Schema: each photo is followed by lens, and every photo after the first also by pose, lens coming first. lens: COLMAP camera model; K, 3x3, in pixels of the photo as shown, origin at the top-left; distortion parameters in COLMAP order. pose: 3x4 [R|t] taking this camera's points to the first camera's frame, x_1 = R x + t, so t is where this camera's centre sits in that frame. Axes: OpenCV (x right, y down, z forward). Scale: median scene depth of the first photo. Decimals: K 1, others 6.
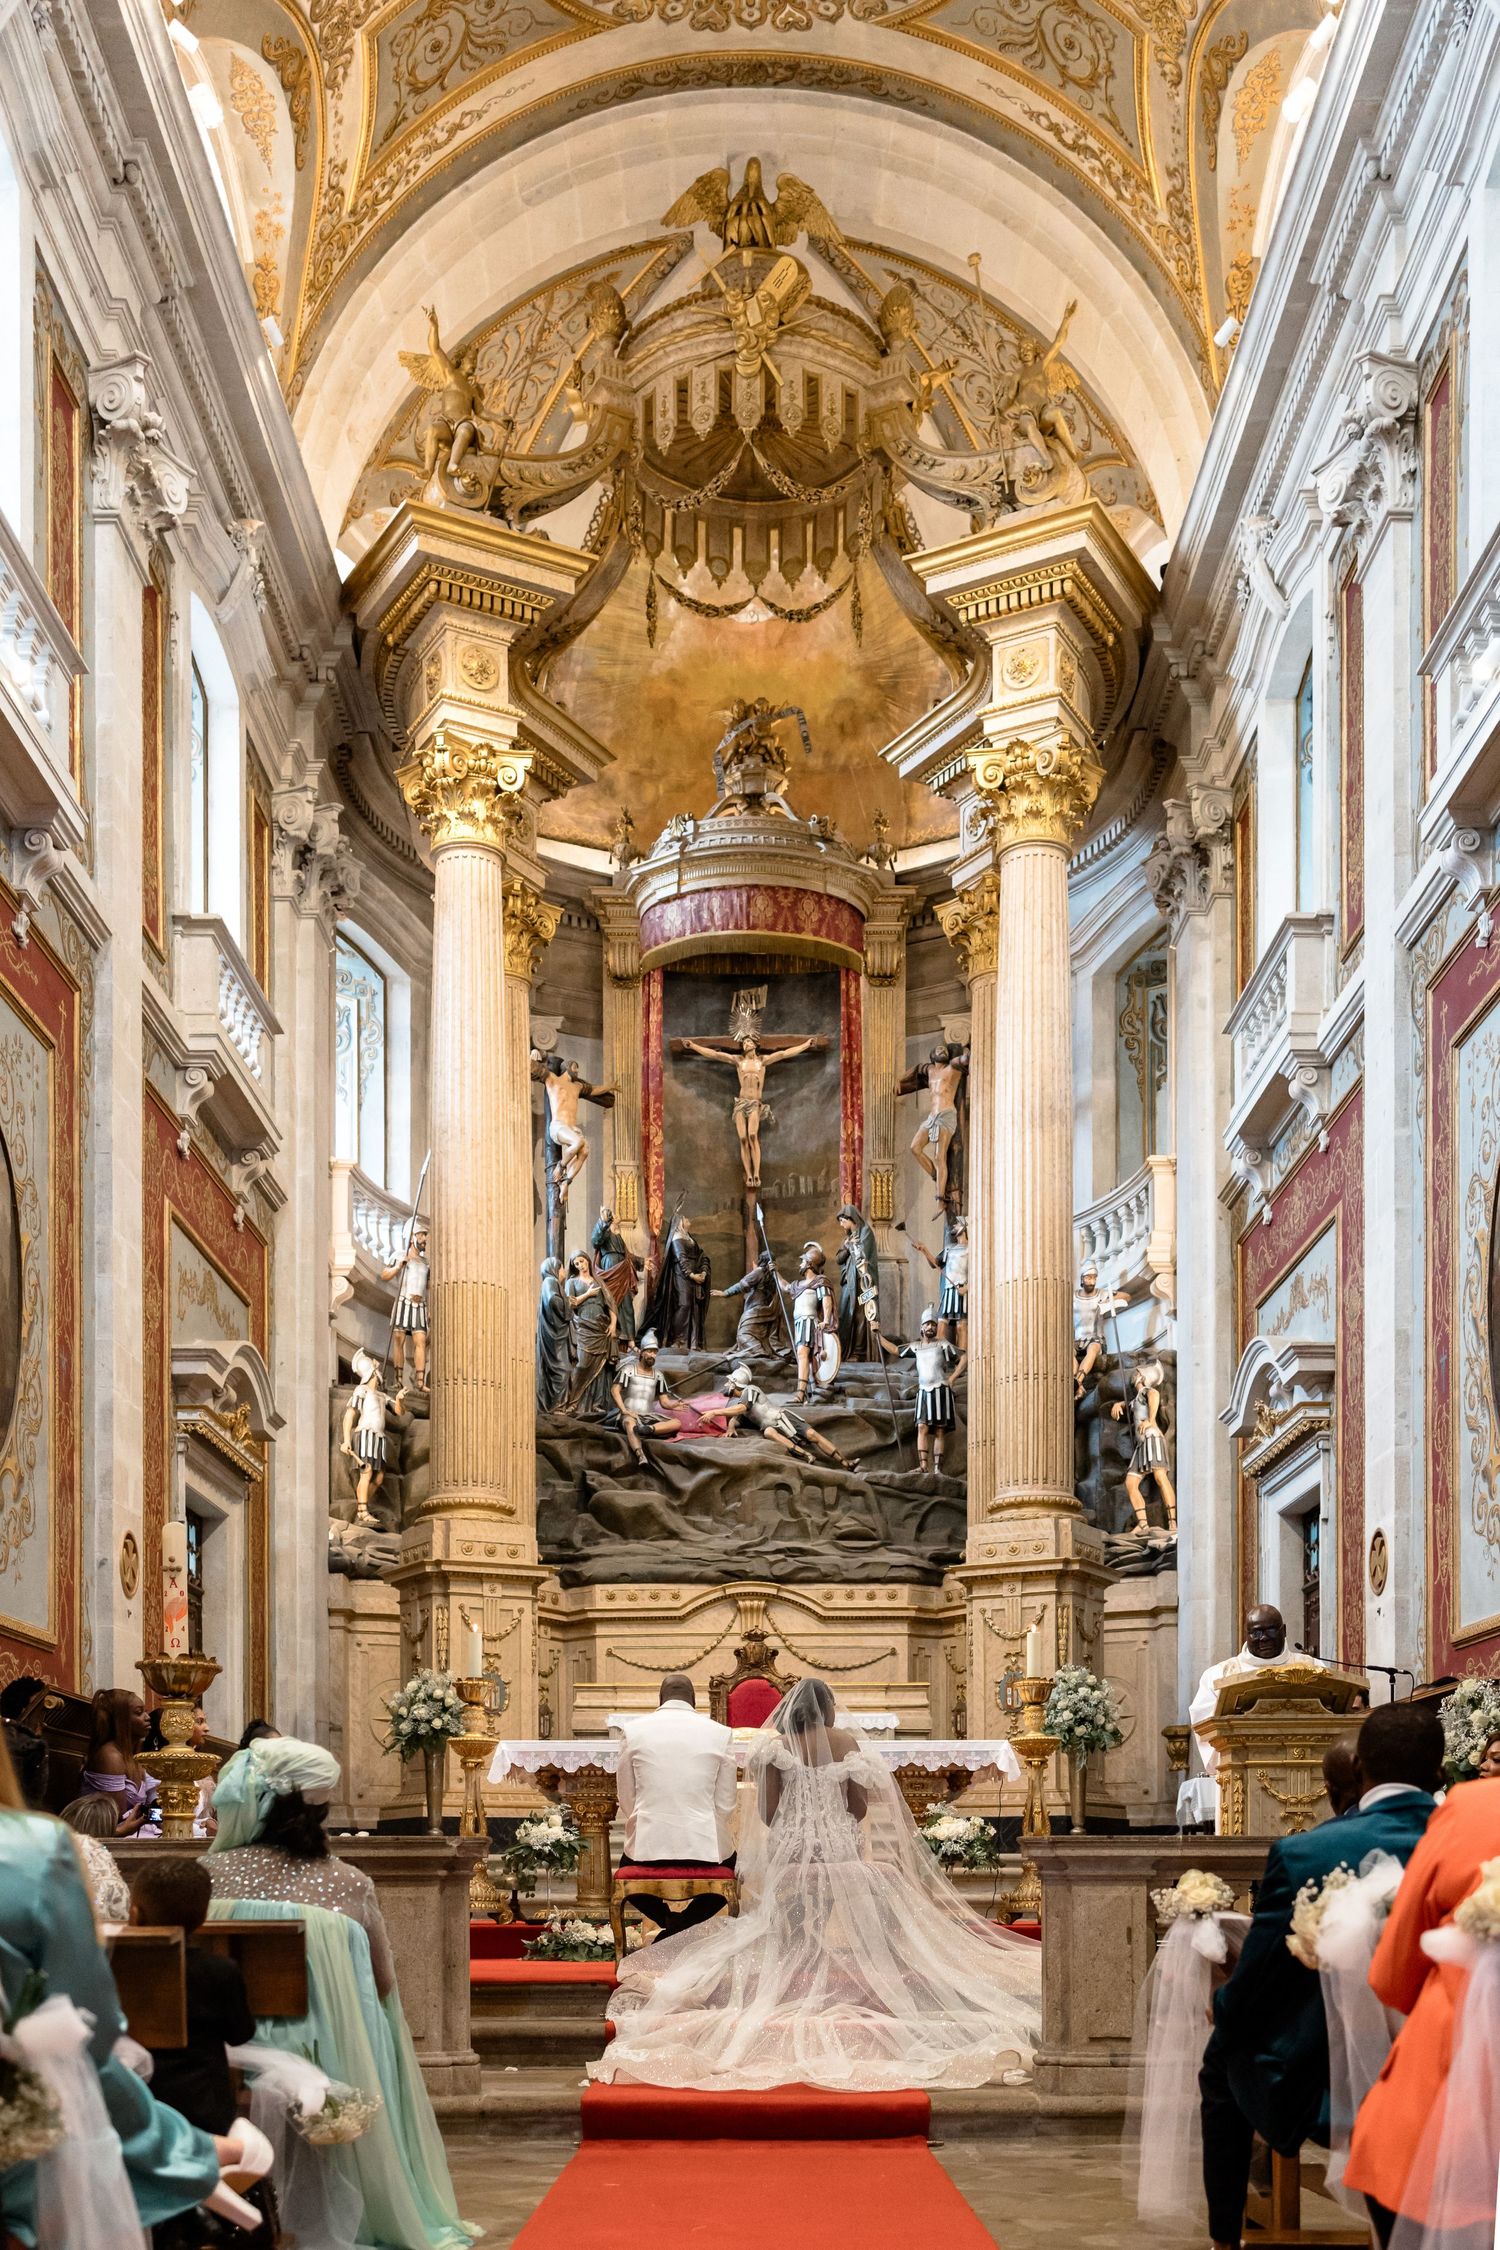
lens RADIAL K [[2848.4, 0, 790.8], [0, 2848.4, 1317.0], [0, 0, 1]] dist [-0.020663, -0.058547]
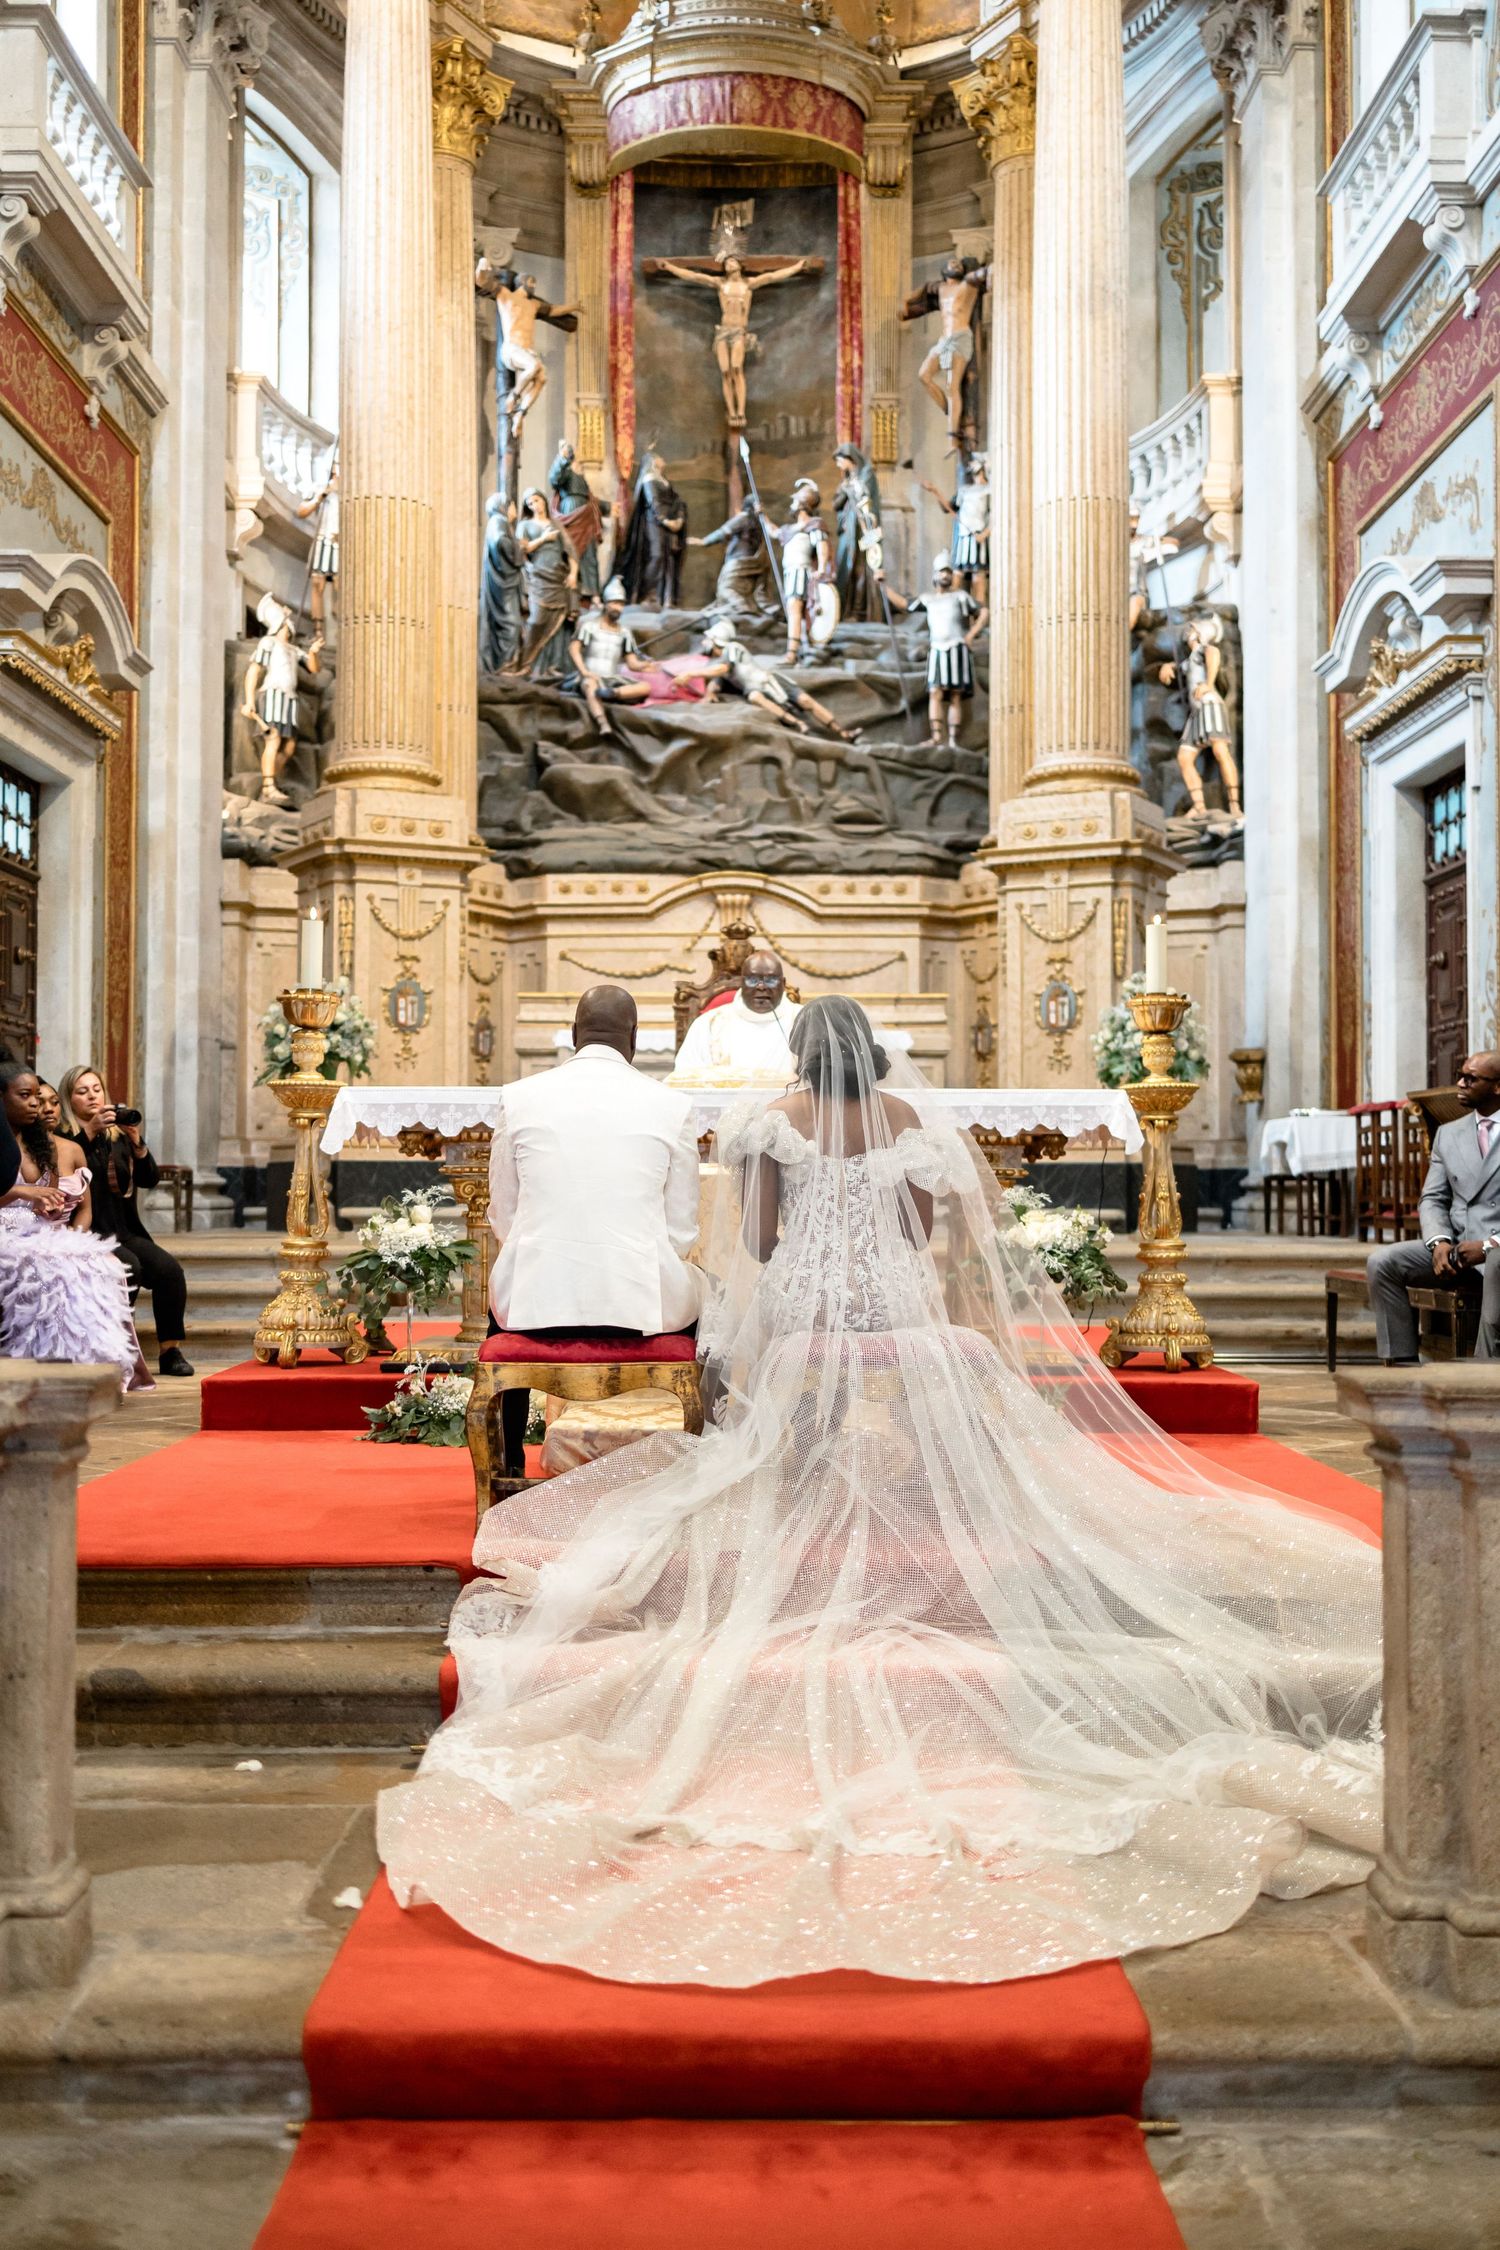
lens RADIAL K [[2848.4, 0, 790.8], [0, 2848.4, 1317.0], [0, 0, 1]] dist [-0.020663, -0.058547]
pose [[0.999972, 0.004240, 0.006162, -0.001433], [-0.005594, 0.970810, 0.239786, 0.017977], [-0.004965, -0.239813, 0.970806, 0.146760]]
